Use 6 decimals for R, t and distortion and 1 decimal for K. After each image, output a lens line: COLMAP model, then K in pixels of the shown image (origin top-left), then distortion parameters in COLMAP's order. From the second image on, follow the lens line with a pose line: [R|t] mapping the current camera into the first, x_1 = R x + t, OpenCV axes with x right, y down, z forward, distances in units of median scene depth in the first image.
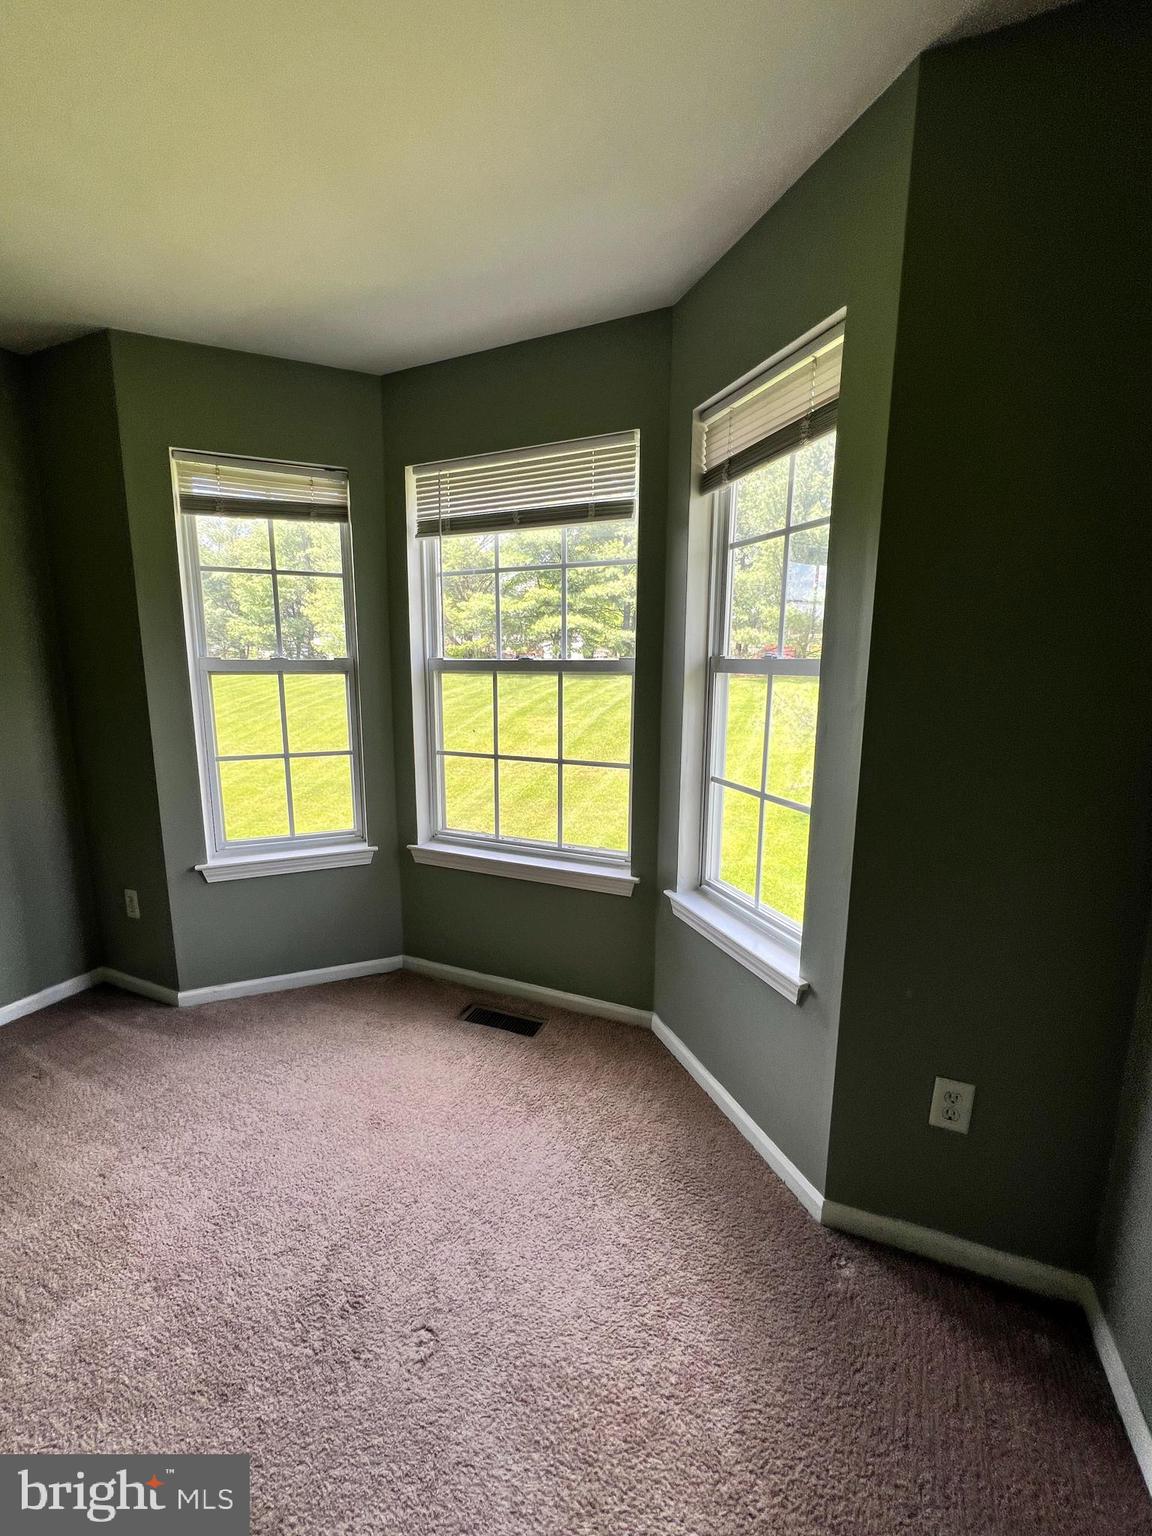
lens RADIAL K [[619.7, 0, 573.2], [0, 619.7, 768.3], [0, 0, 1]] dist [-0.001242, -0.000161]
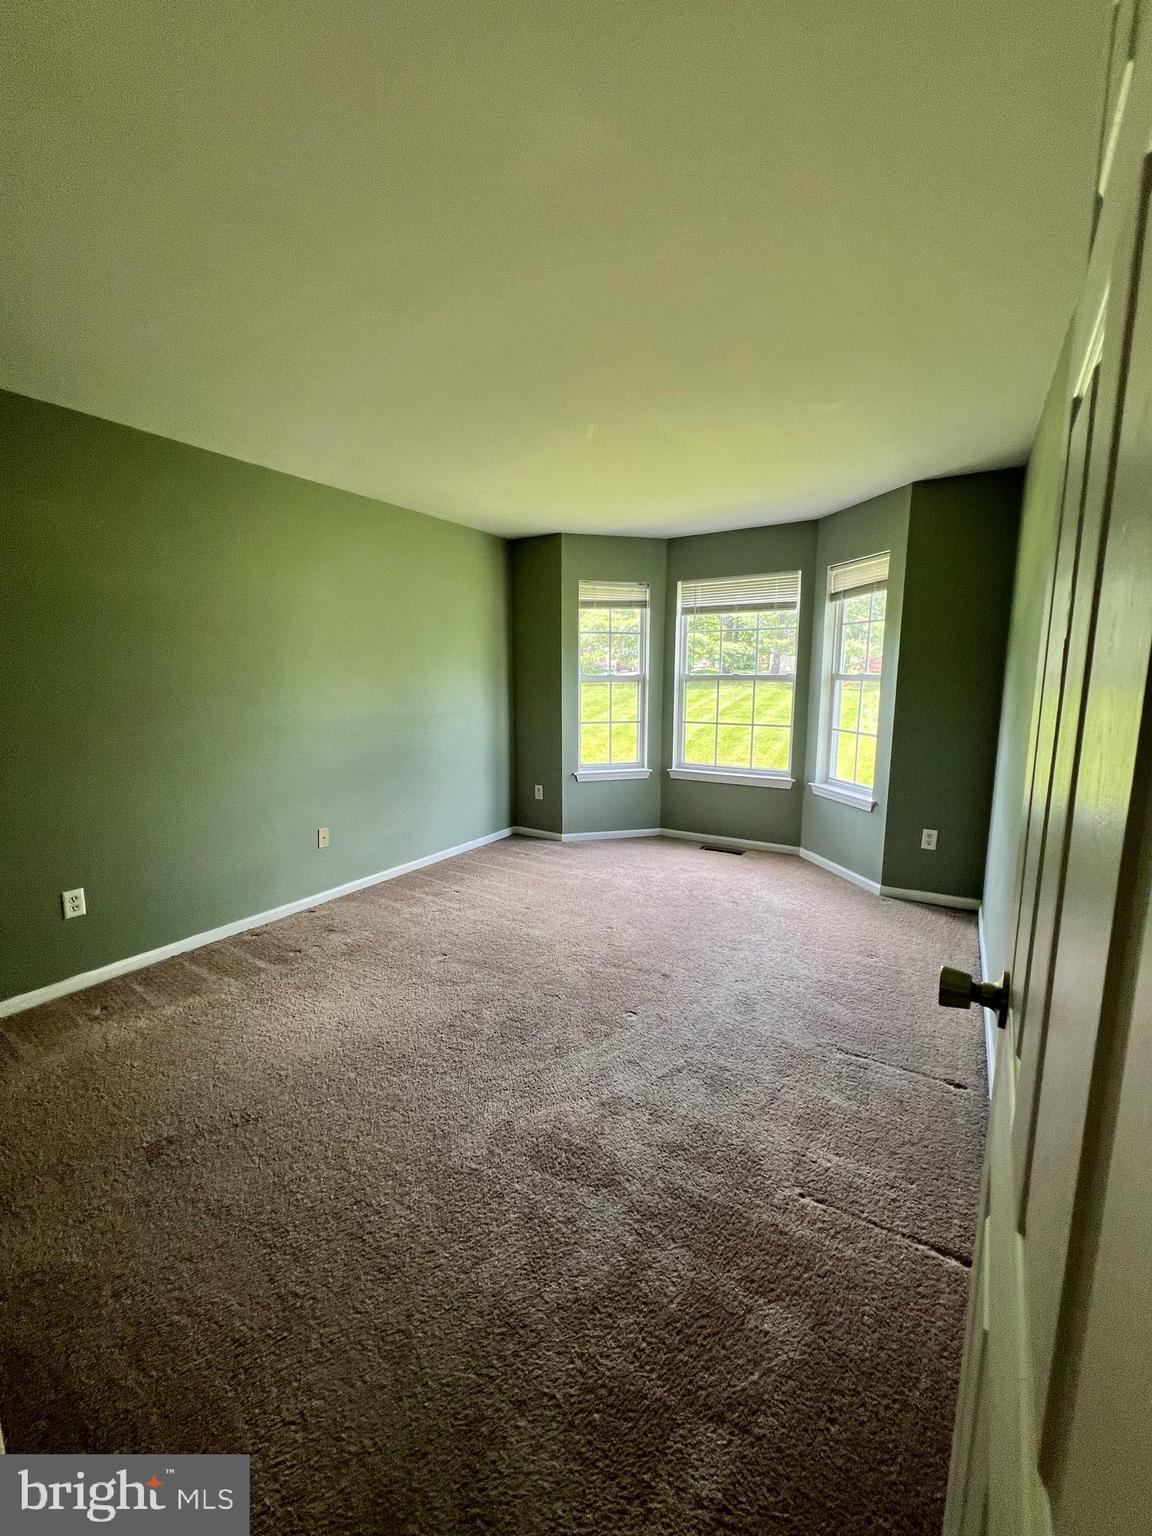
lens RADIAL K [[619.7, 0, 578.2], [0, 619.7, 765.8], [0, 0, 1]] dist [-0.001242, -0.000161]
pose [[0.990574, 0.017925, -0.135802, -0.323359], [-0.021495, 0.999460, -0.024870, 0.193487], [0.135283, 0.027554, 0.990424, -1.124230]]
